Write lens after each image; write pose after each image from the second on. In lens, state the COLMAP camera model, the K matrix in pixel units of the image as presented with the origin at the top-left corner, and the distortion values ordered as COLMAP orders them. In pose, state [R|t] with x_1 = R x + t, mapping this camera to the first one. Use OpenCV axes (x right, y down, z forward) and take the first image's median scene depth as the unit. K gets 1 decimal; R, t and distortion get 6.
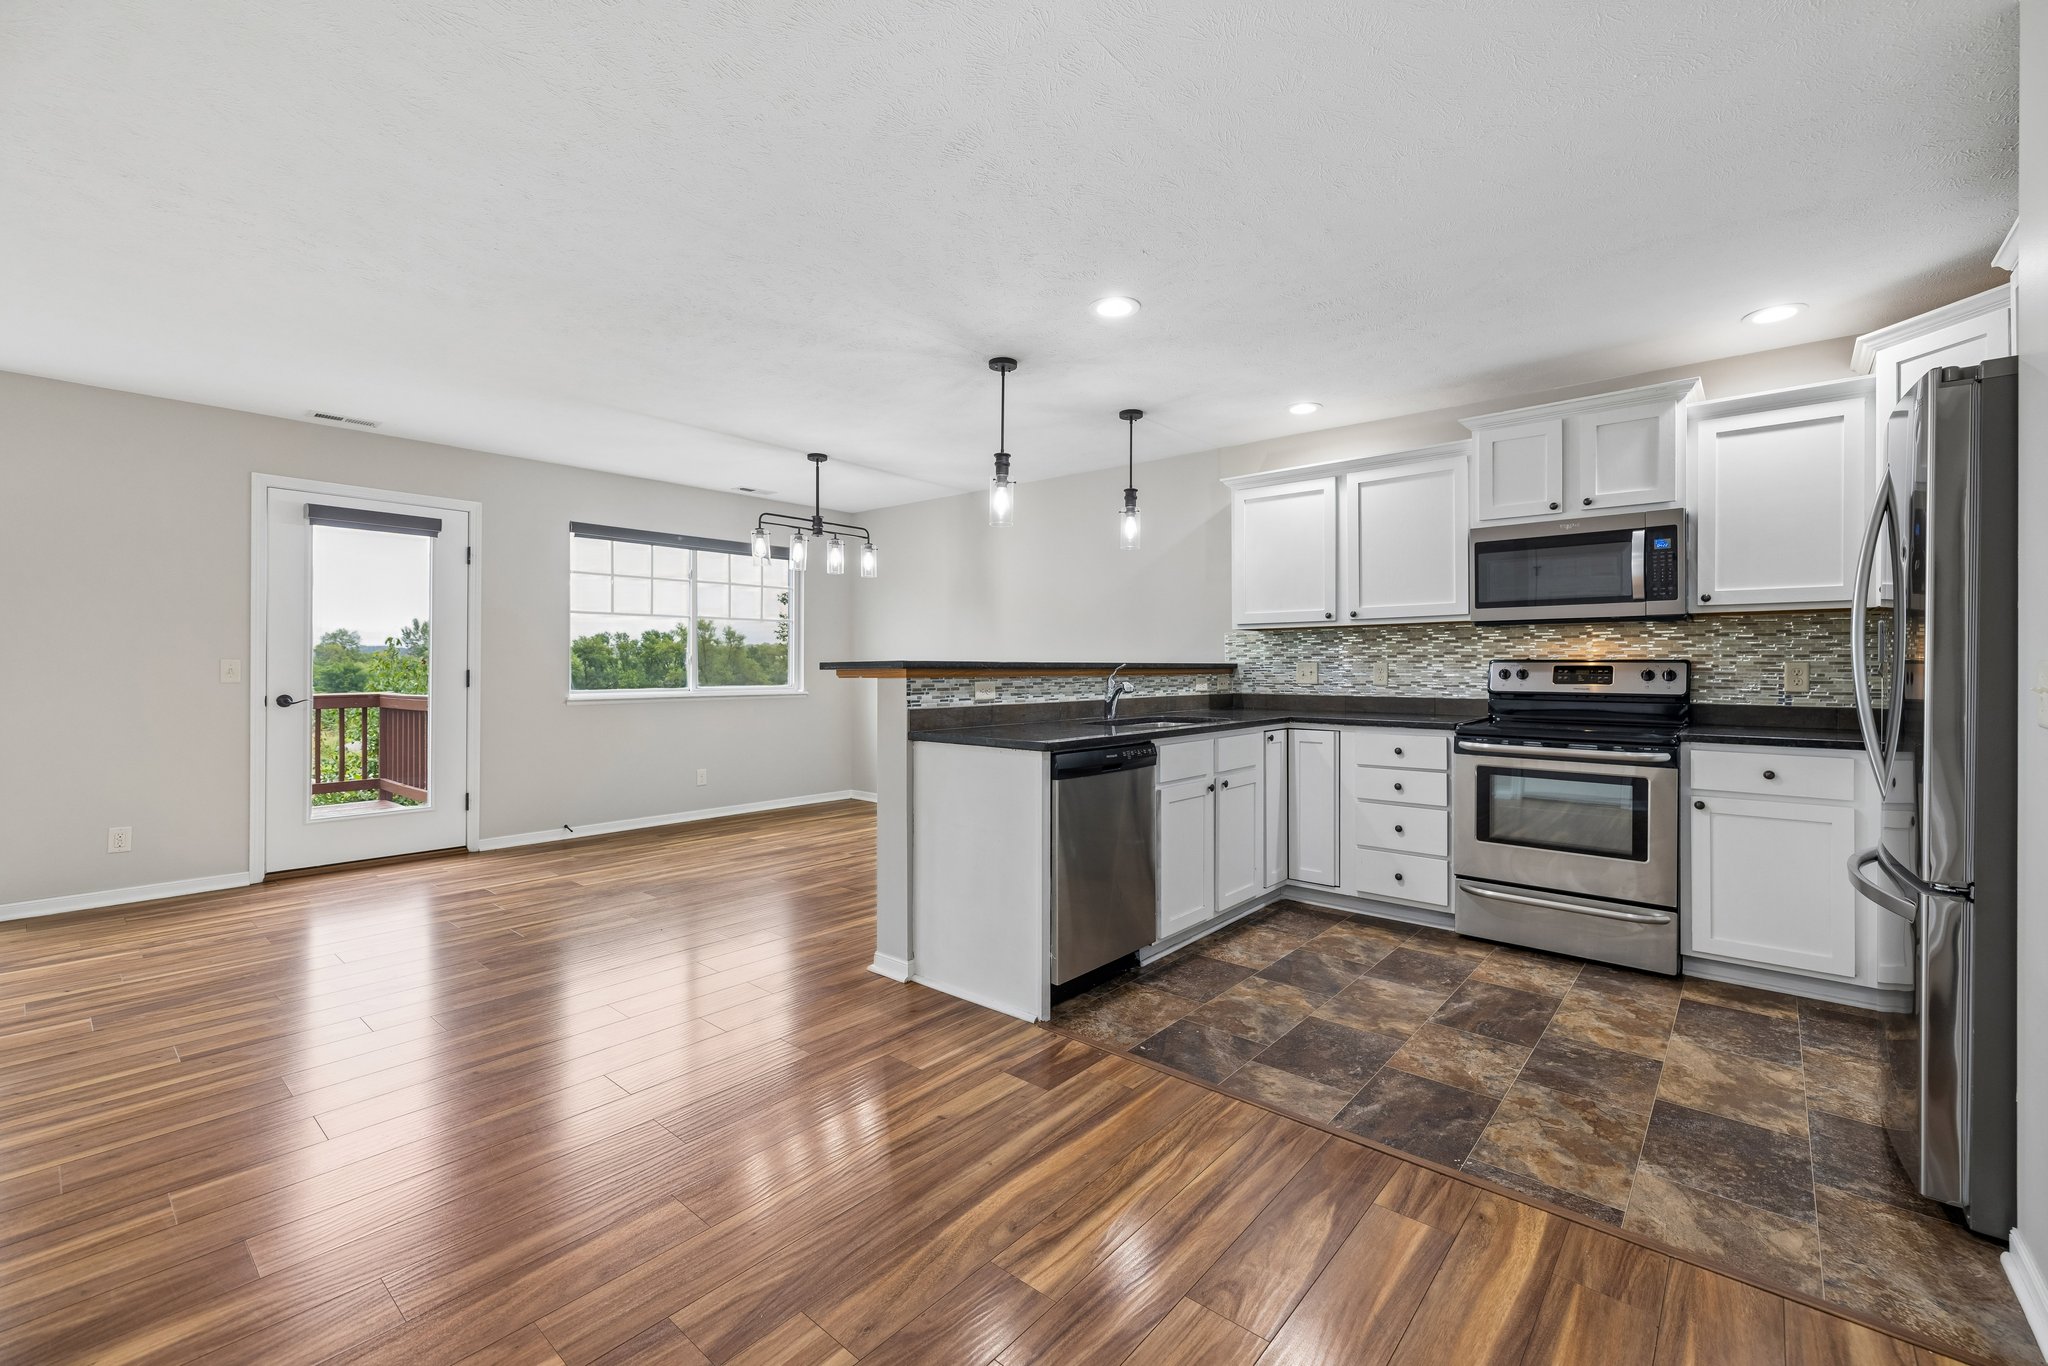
lens RADIAL K [[862.8, 0, 1024.5], [0, 862.8, 667.2], [0, 0, 1]] dist [0.001534, 0.000120]
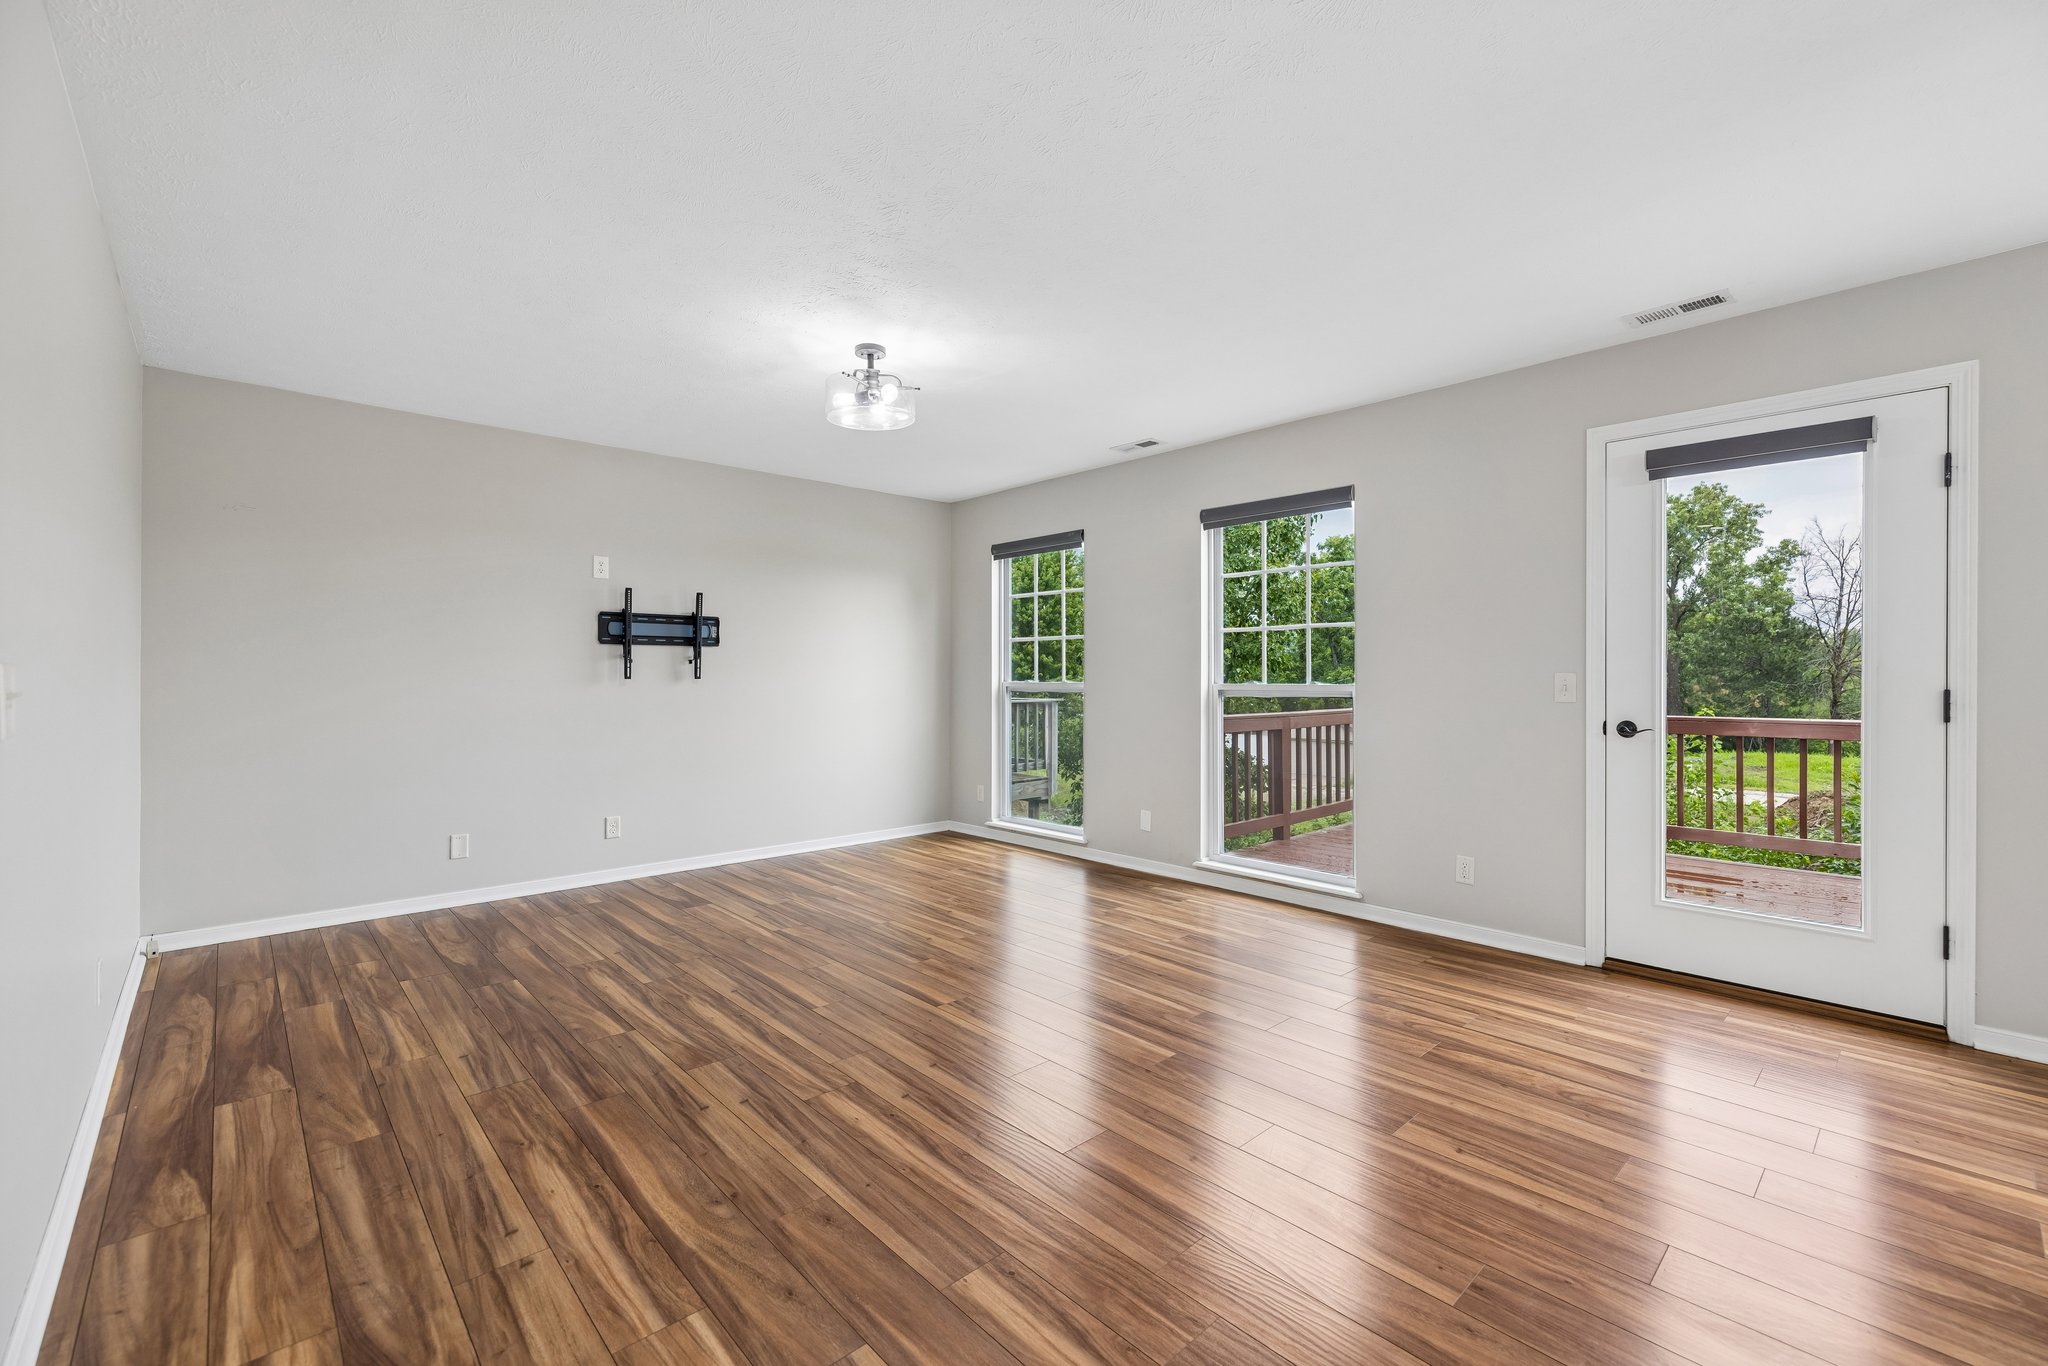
lens RADIAL K [[862.8, 0, 1030.3], [0, 862.8, 672.5], [0, 0, 1]] dist [0.001534, 0.000120]
pose [[-0.107436, -0.009333, -0.994168, -0.098566], [-0.004067, 0.999952, -0.008948, -0.000070], [0.994204, 0.003082, -0.107469, 0.744523]]
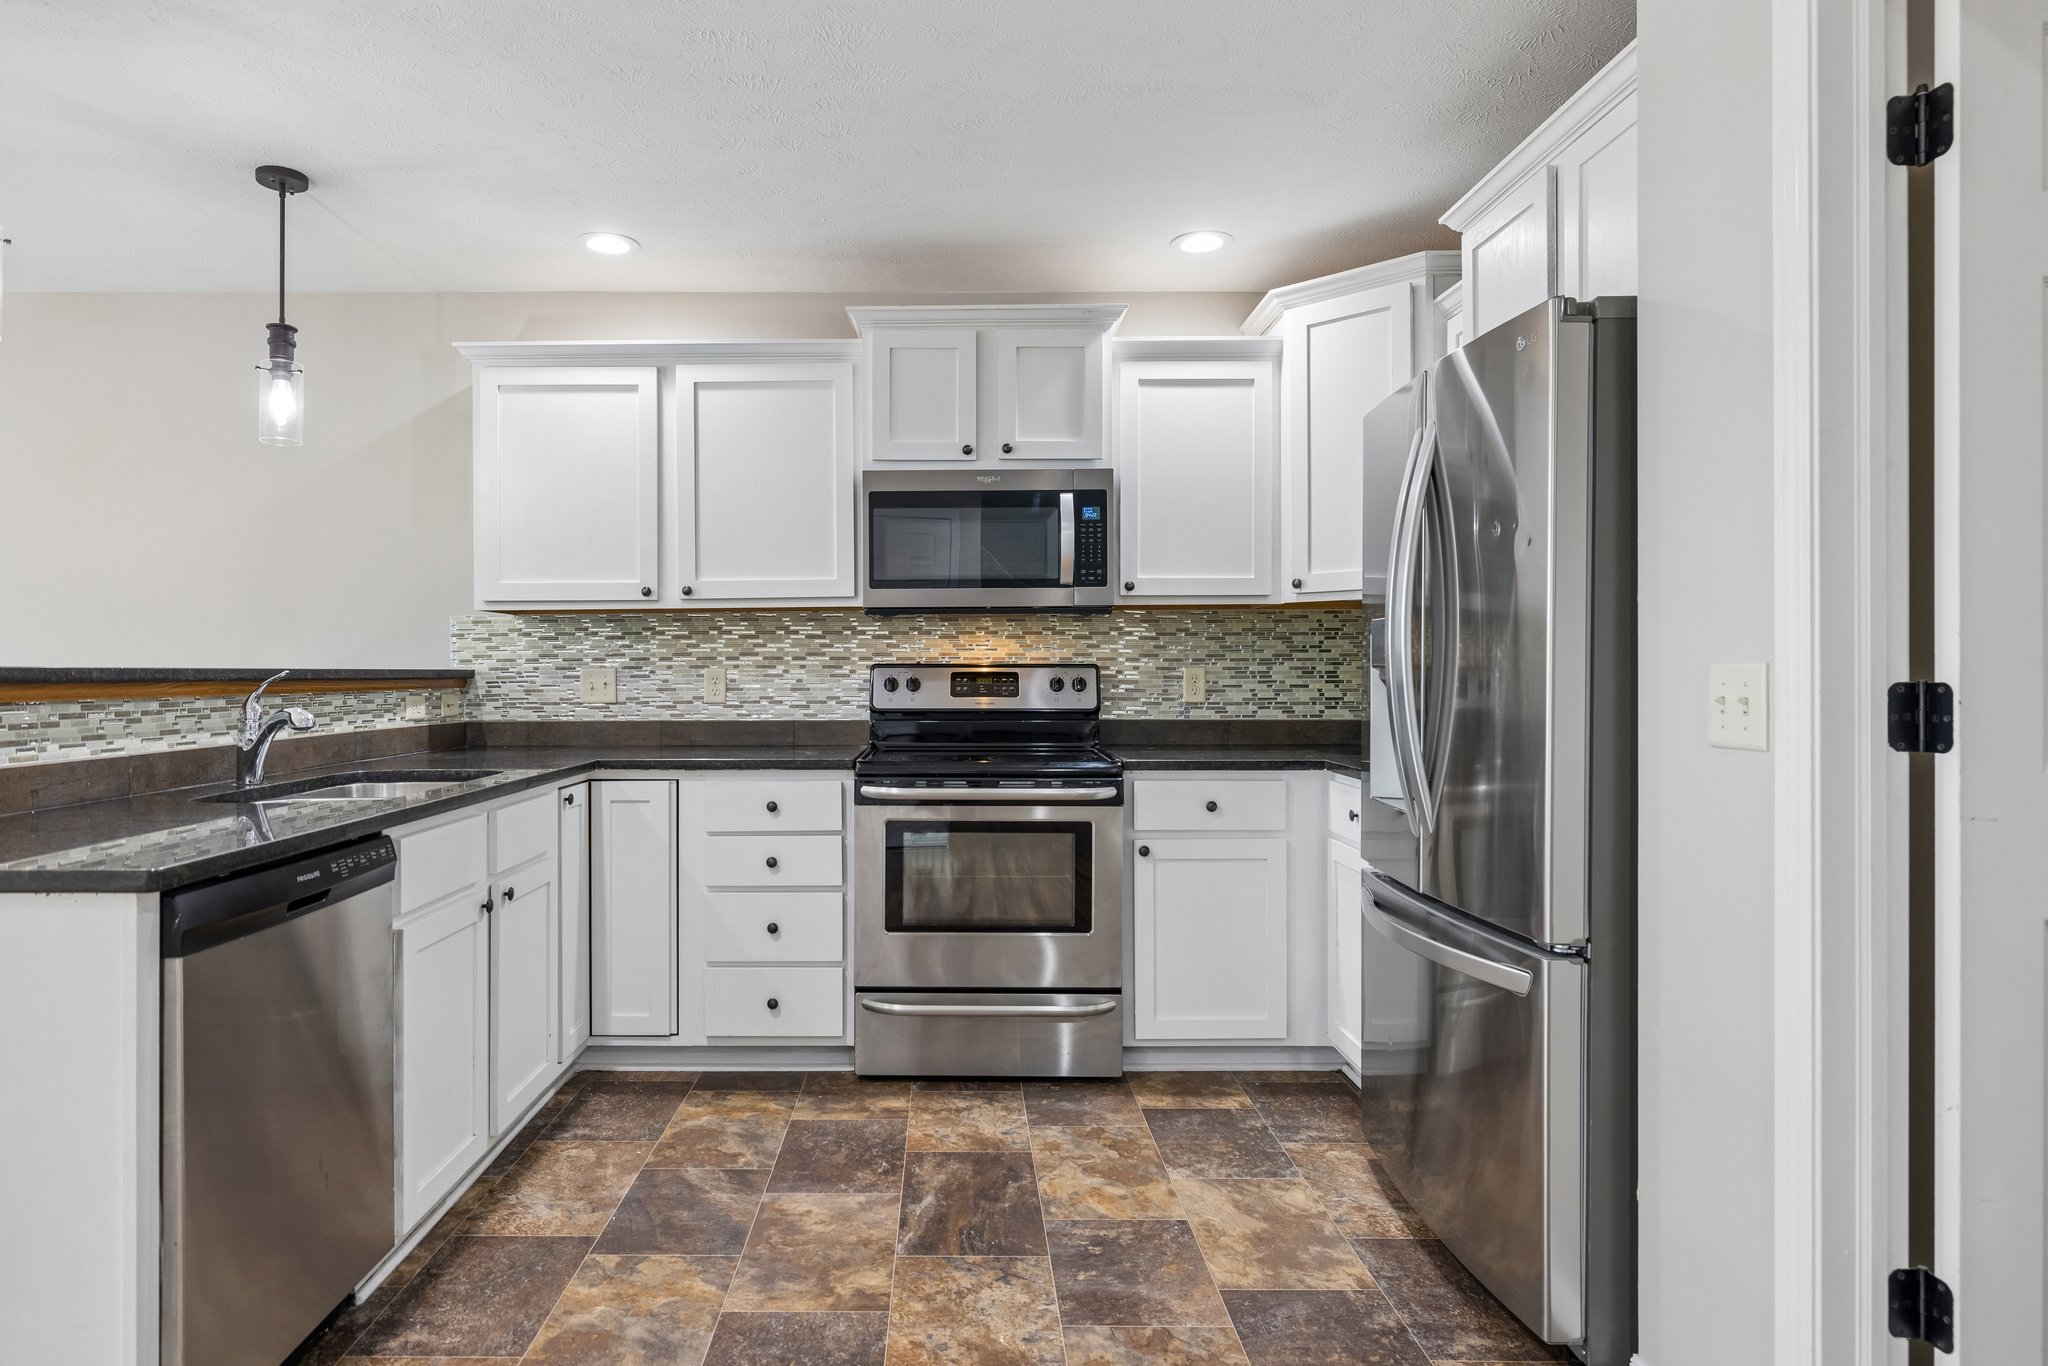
lens RADIAL K [[1182.5, 0, 952.7], [0, 1182.5, 669.6], [0, 0, 1]] dist [0.001777, -0.001367]
pose [[0.758554, -0.001047, 0.651609, -0.037805], [0.003920, 0.999988, -0.002957, -0.001069], [-0.651598, 0.004798, 0.758549, 0.267468]]
